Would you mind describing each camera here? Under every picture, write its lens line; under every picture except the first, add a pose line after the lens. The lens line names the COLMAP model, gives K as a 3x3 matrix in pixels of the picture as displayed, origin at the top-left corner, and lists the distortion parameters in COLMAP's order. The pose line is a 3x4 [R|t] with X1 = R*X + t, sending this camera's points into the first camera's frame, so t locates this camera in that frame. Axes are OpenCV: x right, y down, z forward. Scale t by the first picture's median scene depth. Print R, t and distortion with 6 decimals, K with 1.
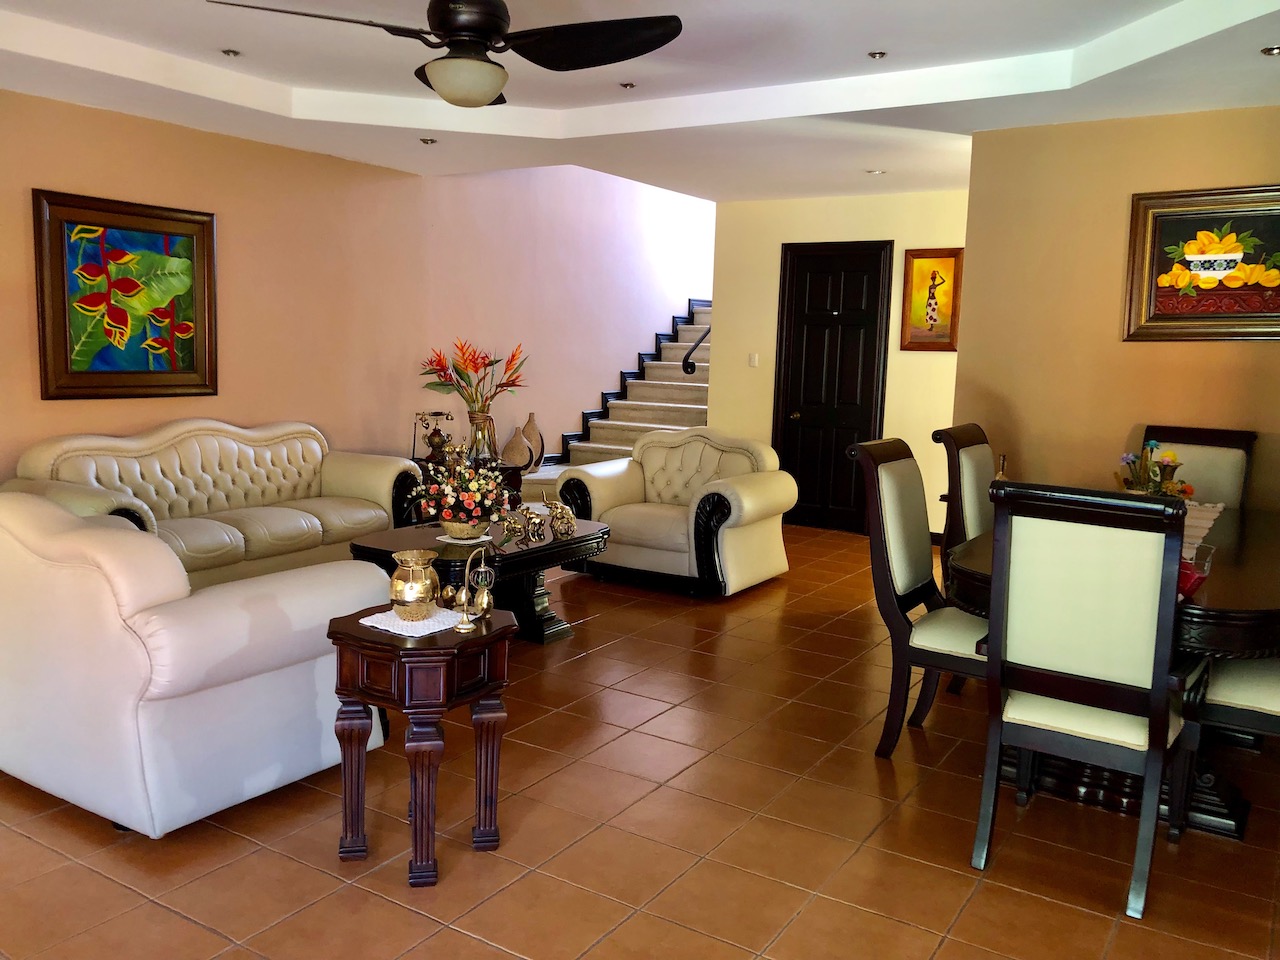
lens RADIAL K [[1057.4, 0, 639.0], [0, 1057.4, 475.8], [0, 0, 1]] dist [0.011436, 0.008948]
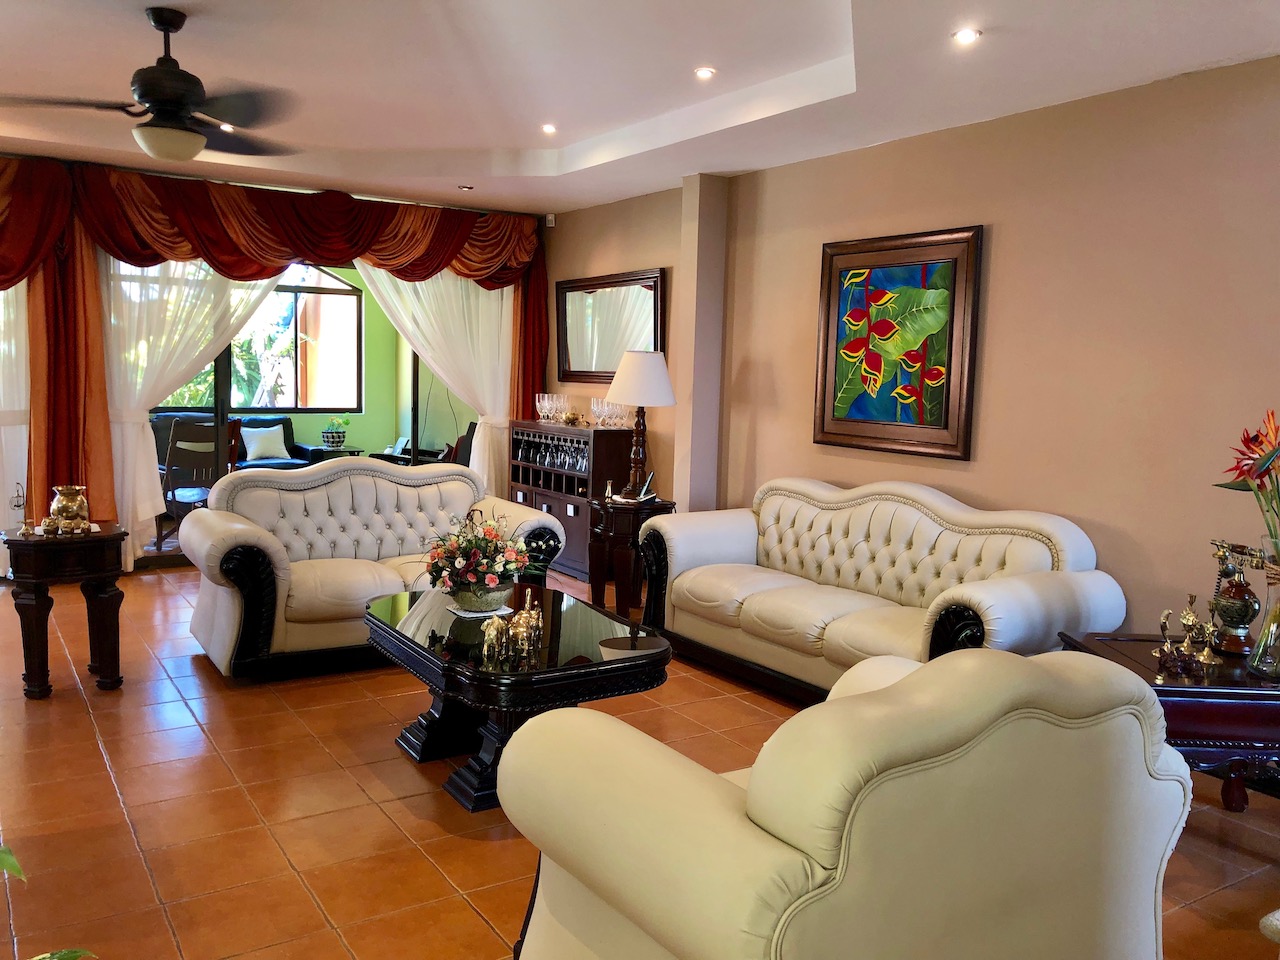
lens RADIAL K [[1057.4, 0, 646.2], [0, 1057.4, 481.4], [0, 0, 1]] dist [0.011436, 0.008948]
pose [[-0.414920, 0.051399, -0.908405, 0.429333], [-0.159594, 0.978813, 0.128278, -0.132765], [0.895752, 0.198202, -0.397926, 1.191308]]
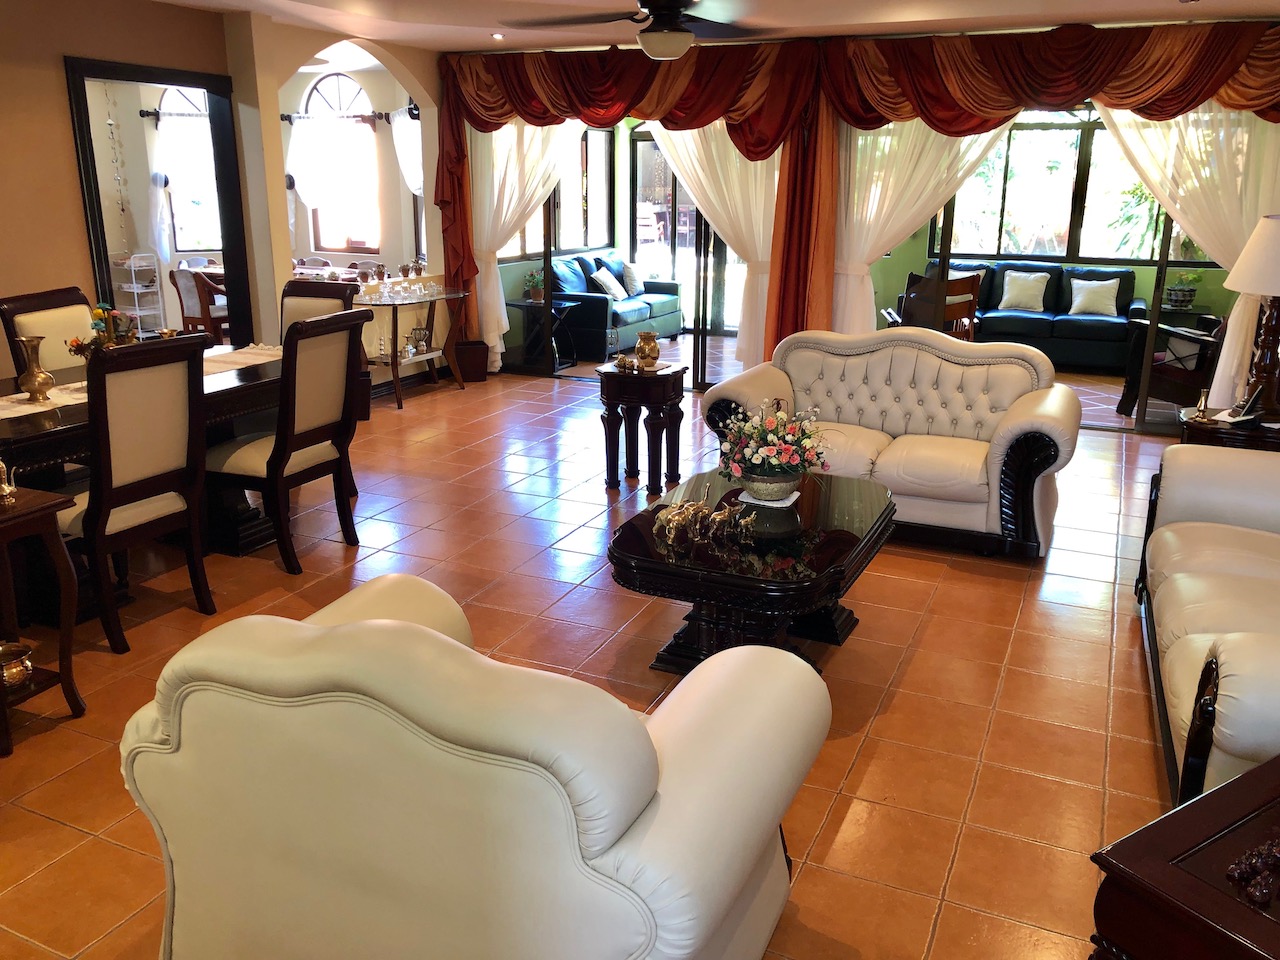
lens RADIAL K [[1057.4, 0, 646.5], [0, 1057.4, 478.0], [0, 0, 1]] dist [0.011436, 0.008948]
pose [[-0.988278, 0.000851, -0.152665, 0.251142], [-0.059988, 0.917388, 0.393448, -0.175178], [0.140388, 0.397994, -0.906582, 1.310398]]
